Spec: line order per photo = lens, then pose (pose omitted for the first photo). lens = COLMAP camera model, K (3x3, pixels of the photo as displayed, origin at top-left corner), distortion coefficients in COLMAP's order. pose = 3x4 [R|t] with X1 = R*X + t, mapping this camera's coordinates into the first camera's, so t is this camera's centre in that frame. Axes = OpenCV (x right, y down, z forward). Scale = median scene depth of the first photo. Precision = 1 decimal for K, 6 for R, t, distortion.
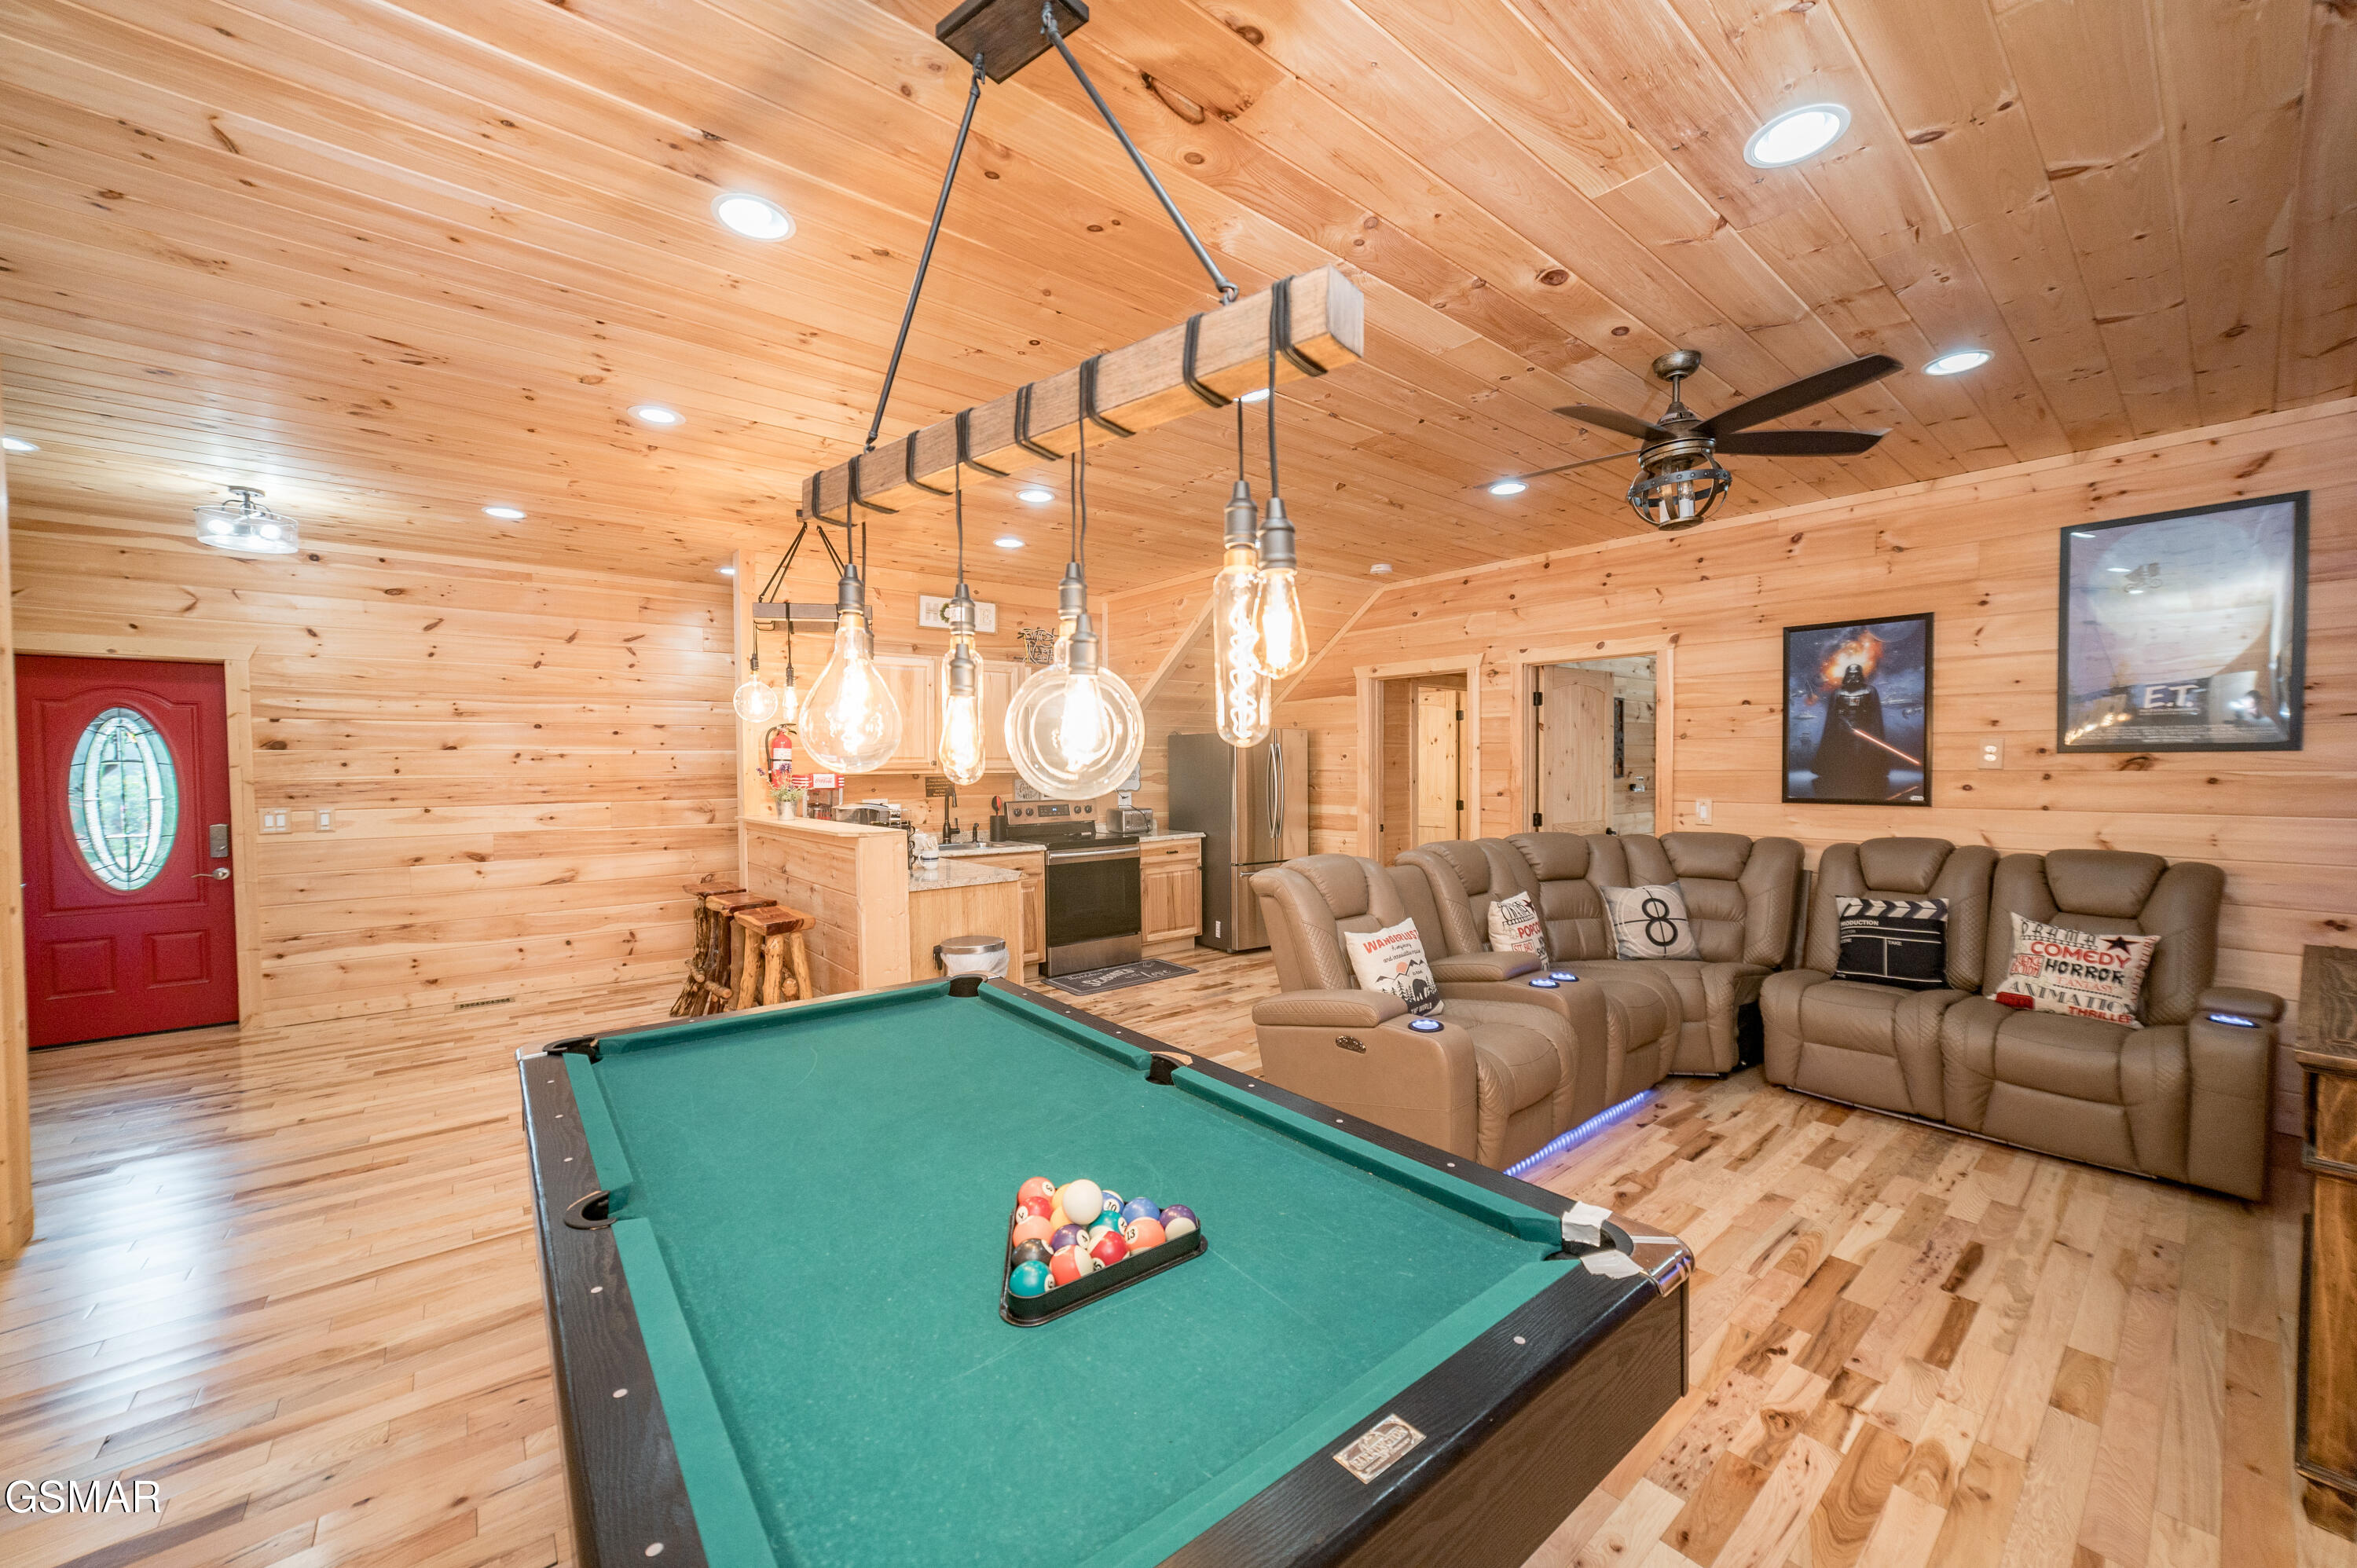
lens RADIAL K [[894.0, 0, 1172.2], [0, 894.0, 788.3], [0, 0, 1]] dist [-0.019683, 0.006030]
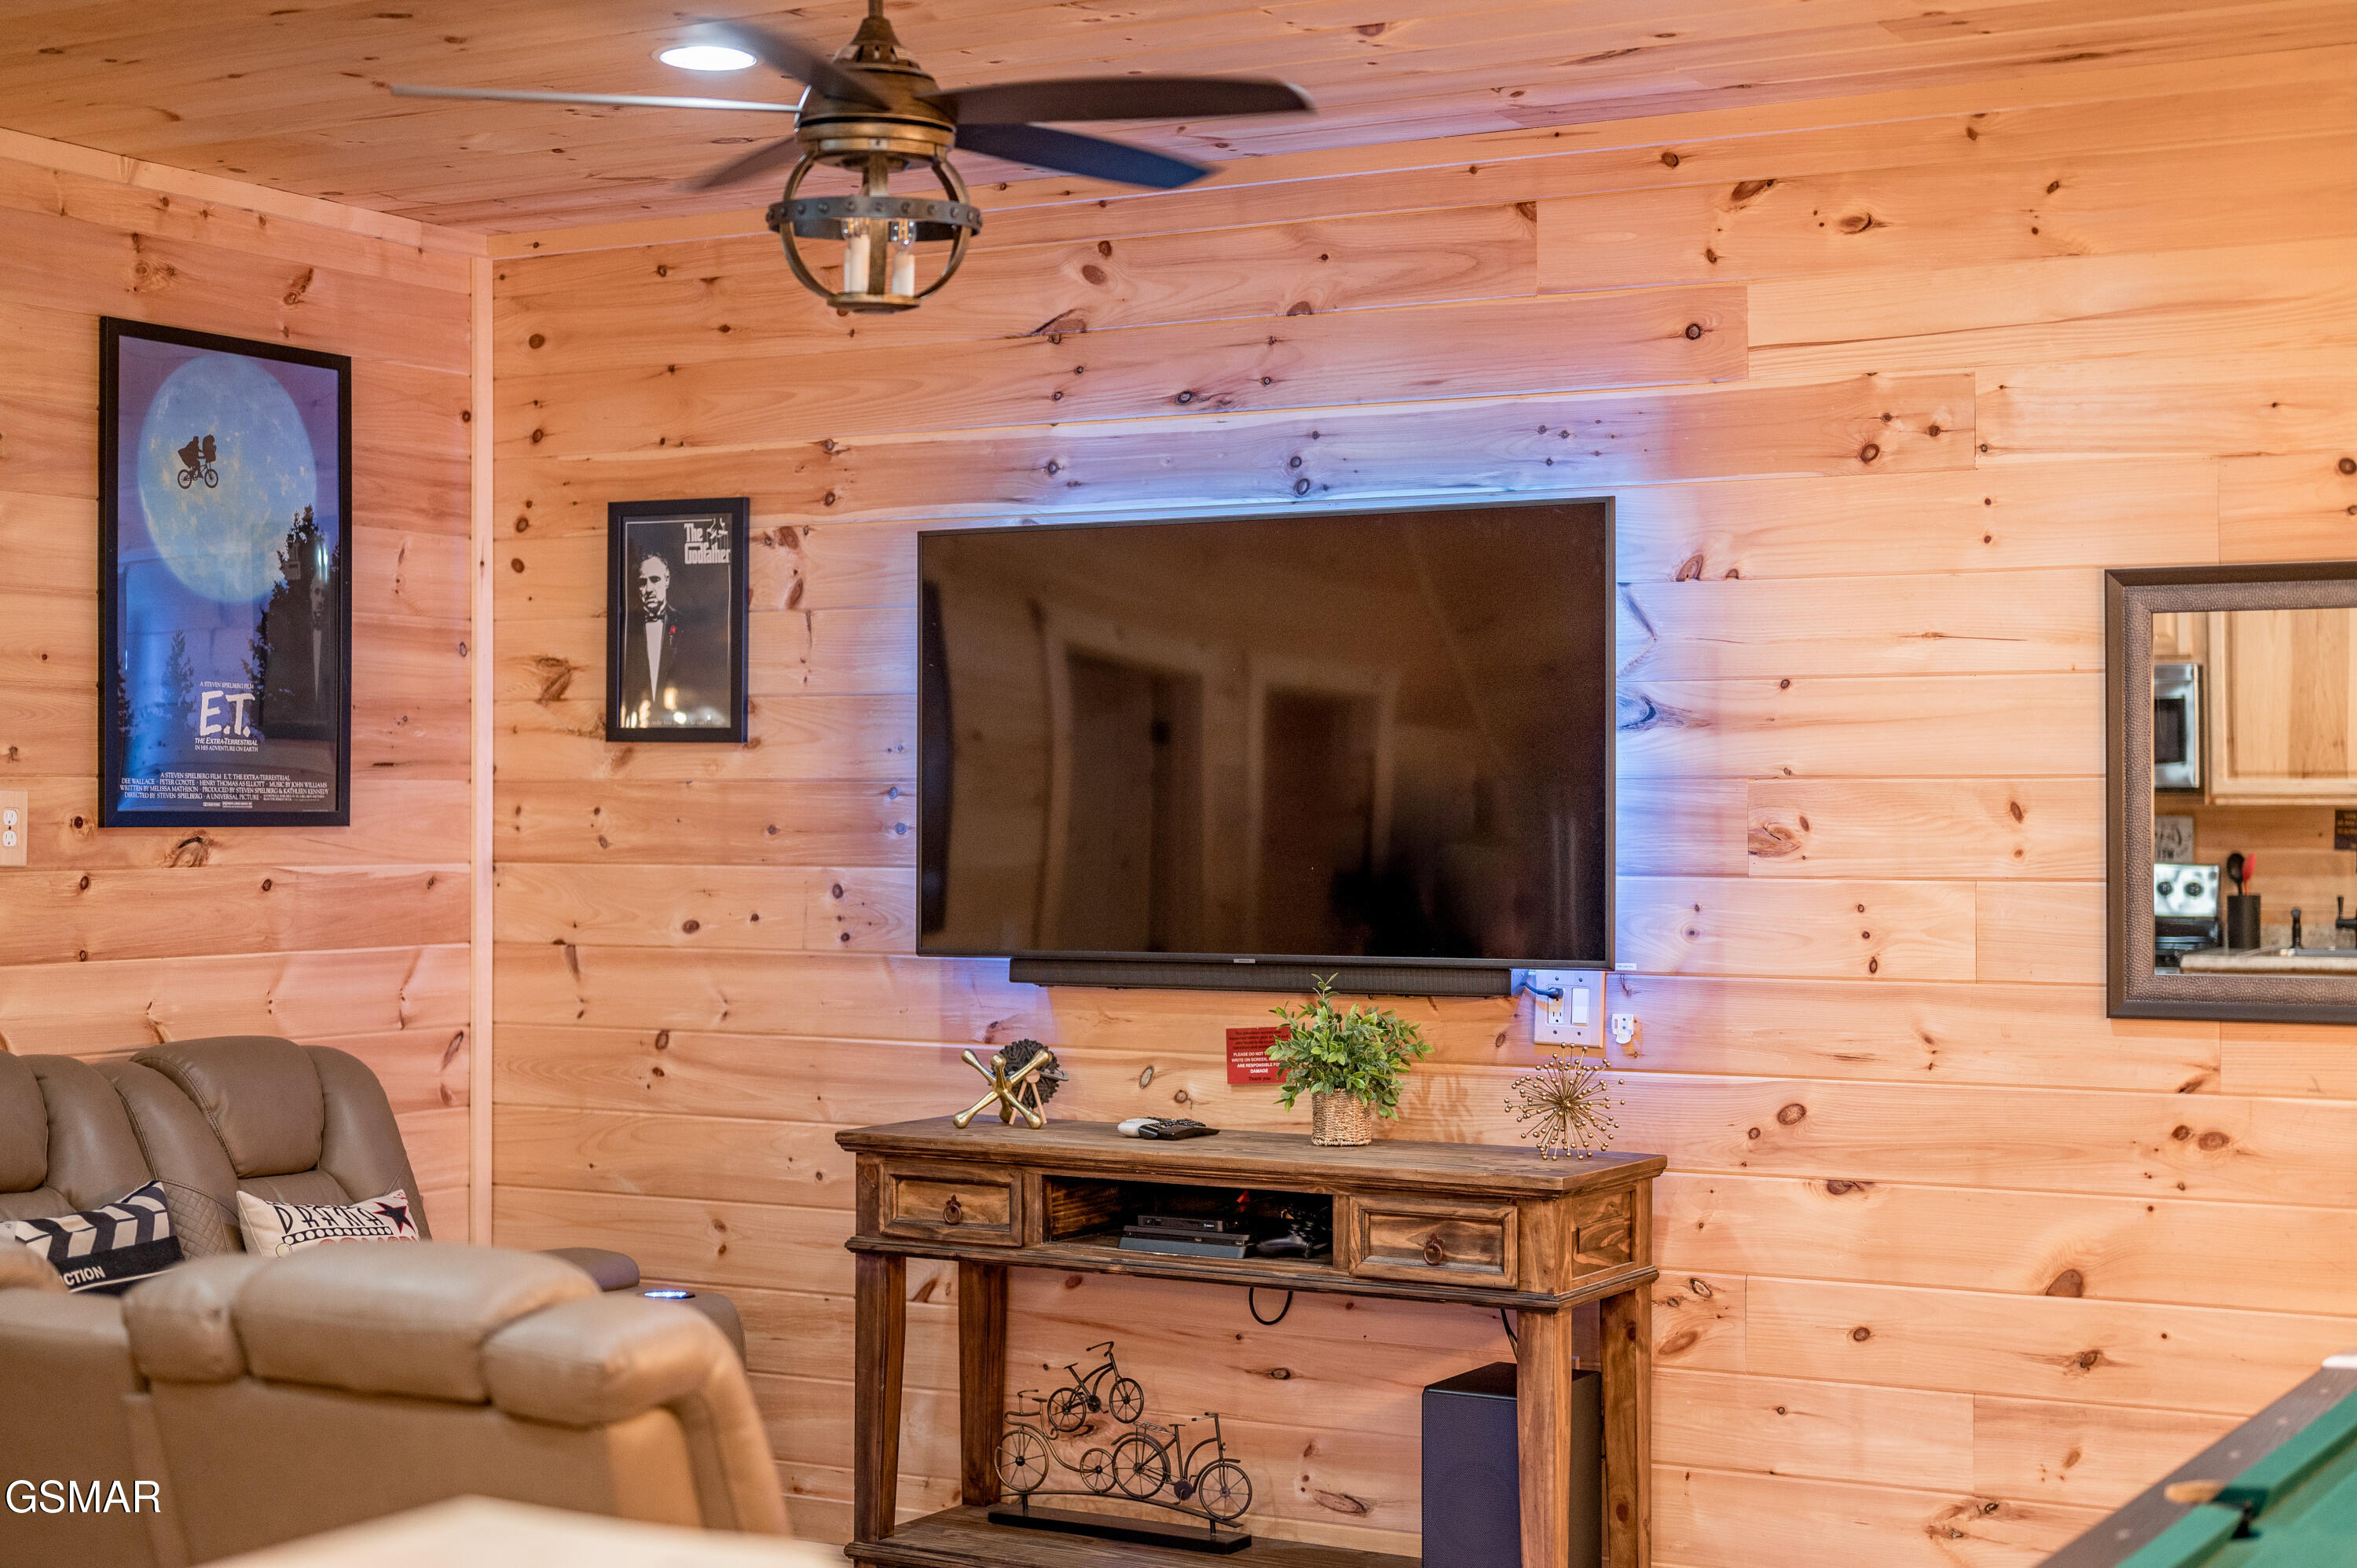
lens RADIAL K [[3429.5, 0, 1181.1], [0, 3429.5, 787.5], [0, 0, 1]] dist [0.021449, 0.000000]
pose [[-0.359472, 0.009640, 0.933106, -0.706291], [0.024555, 0.999698, -0.000869, -0.041285], [-0.932833, 0.022601, -0.359600, 1.007729]]
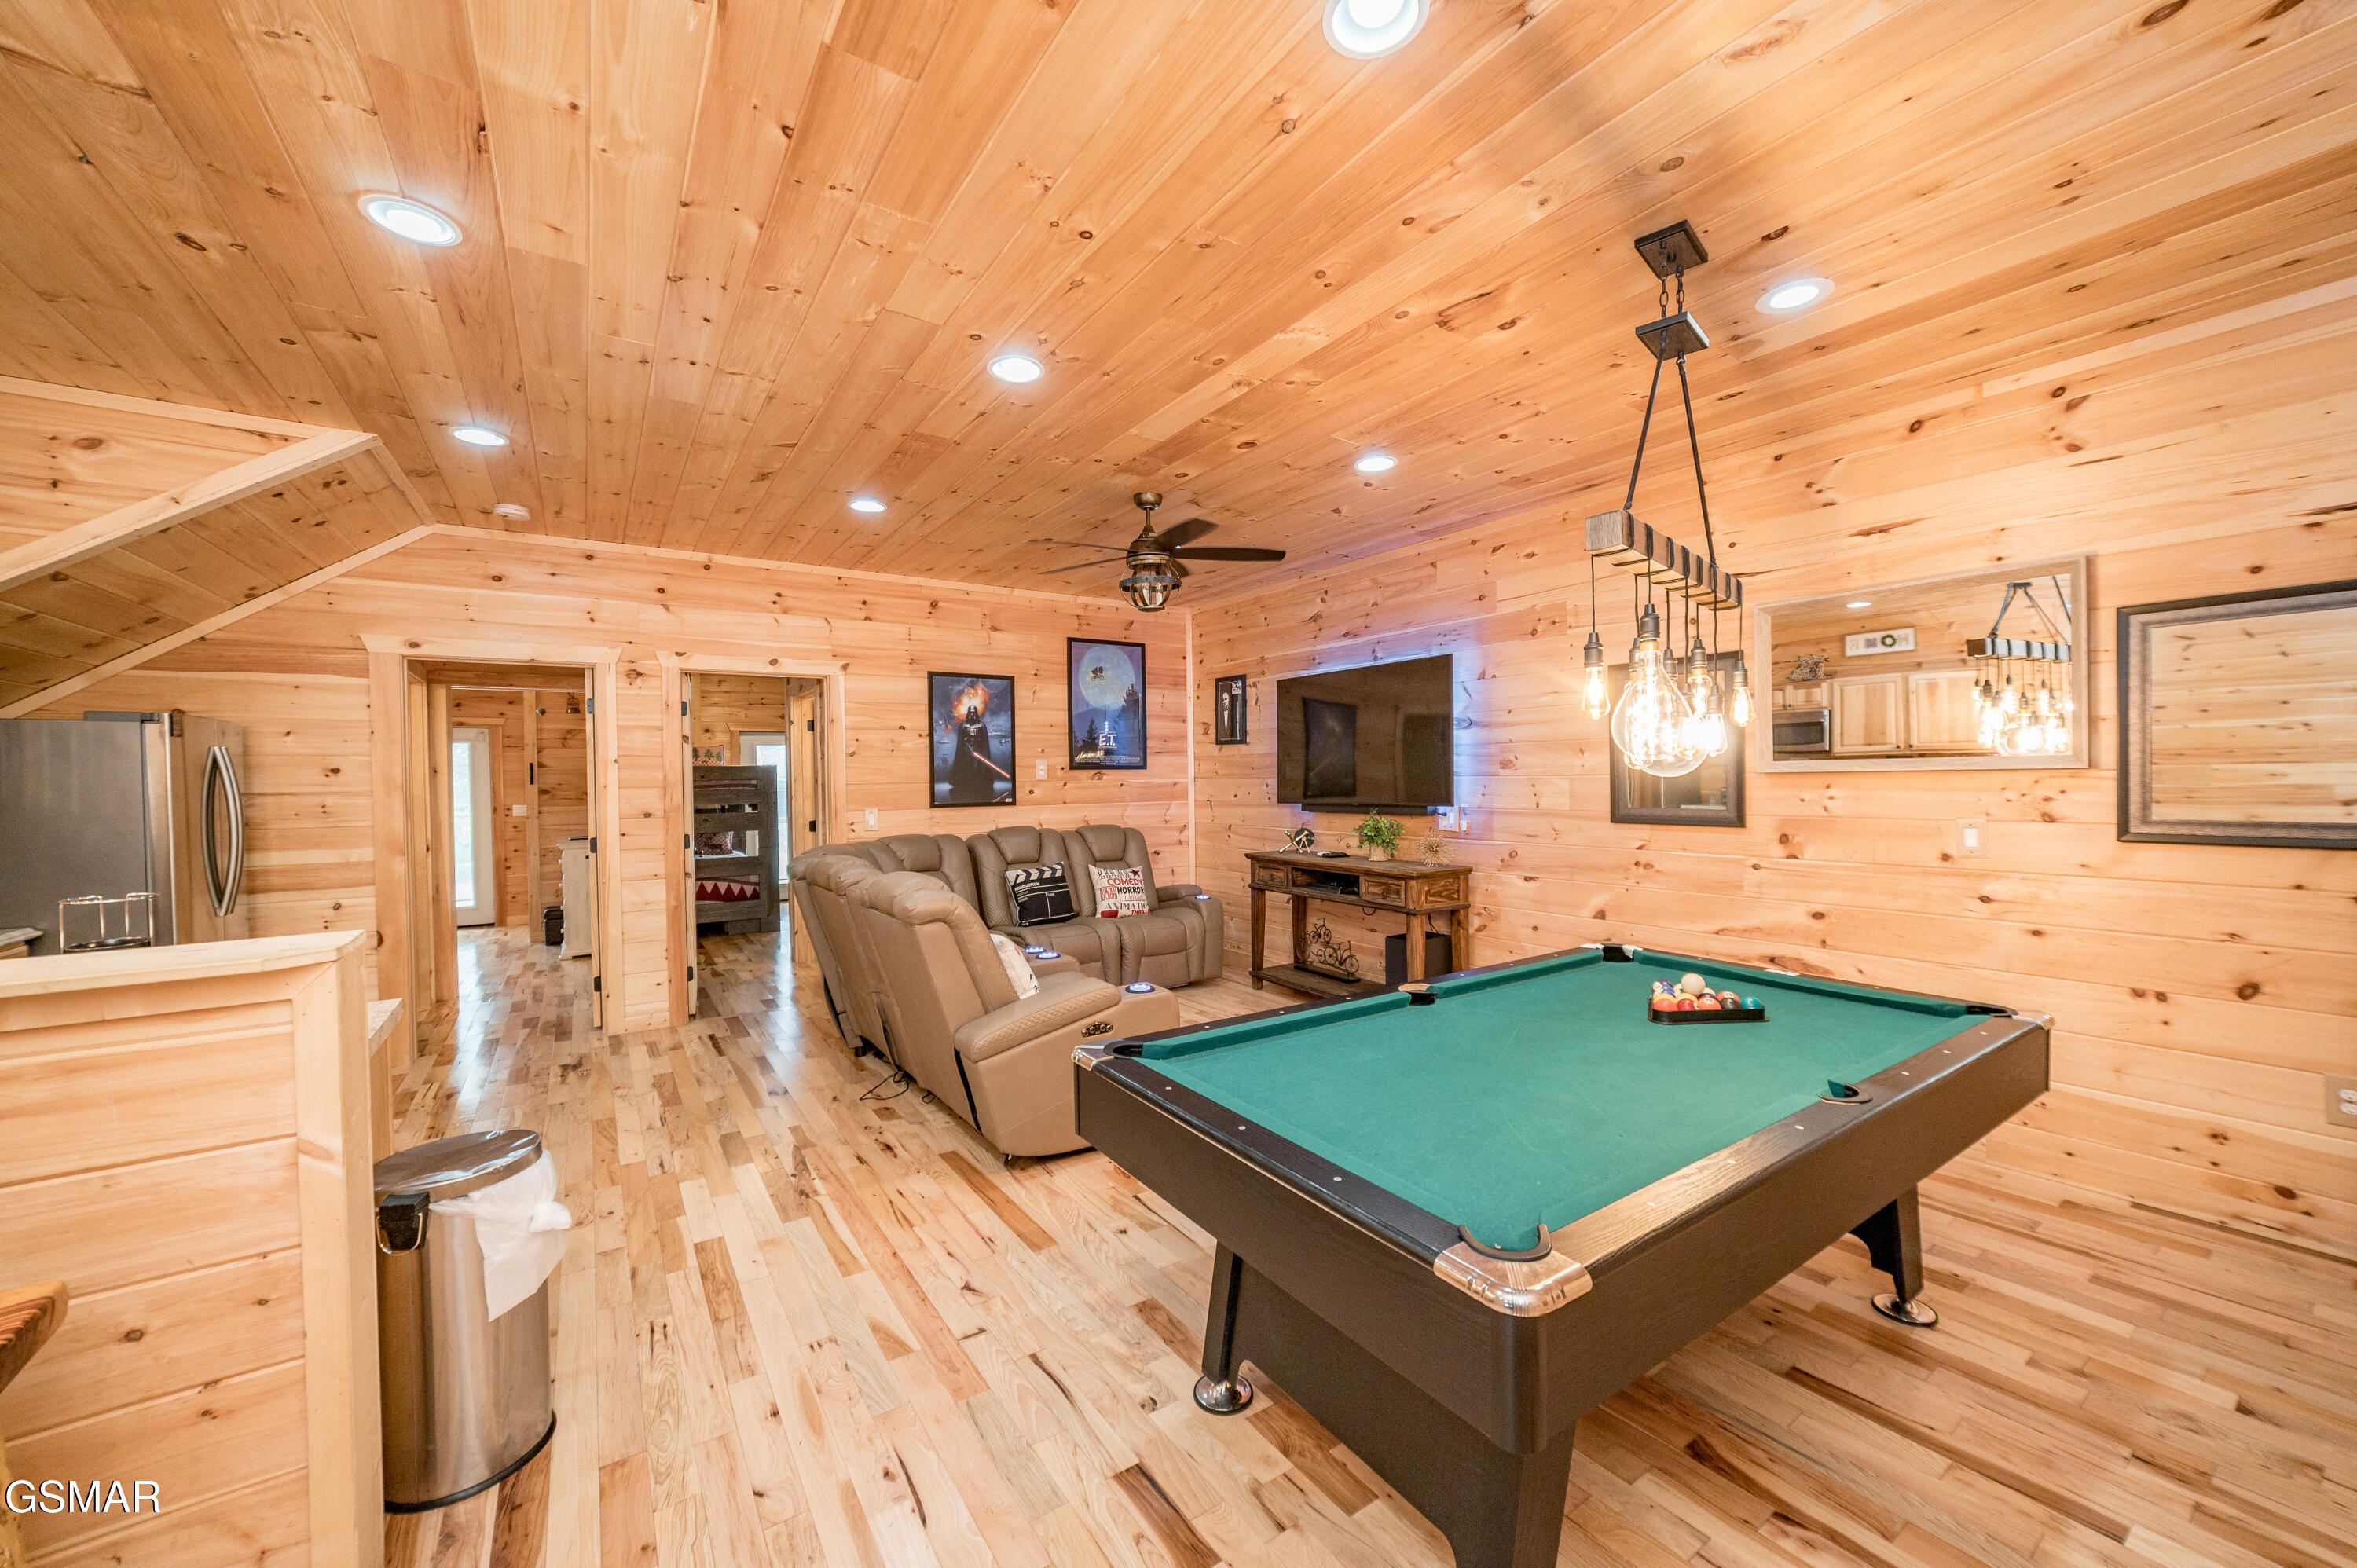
lens RADIAL K [[894.0, 0, 1191.1], [0, 894.0, 789.9], [0, 0, 1]] dist [-0.019683, 0.006030]
pose [[0.089892, -0.011531, 0.995885, -0.614564], [0.039117, 0.999202, 0.008039, -0.005829], [-0.995183, 0.038234, 0.090272, 0.557152]]
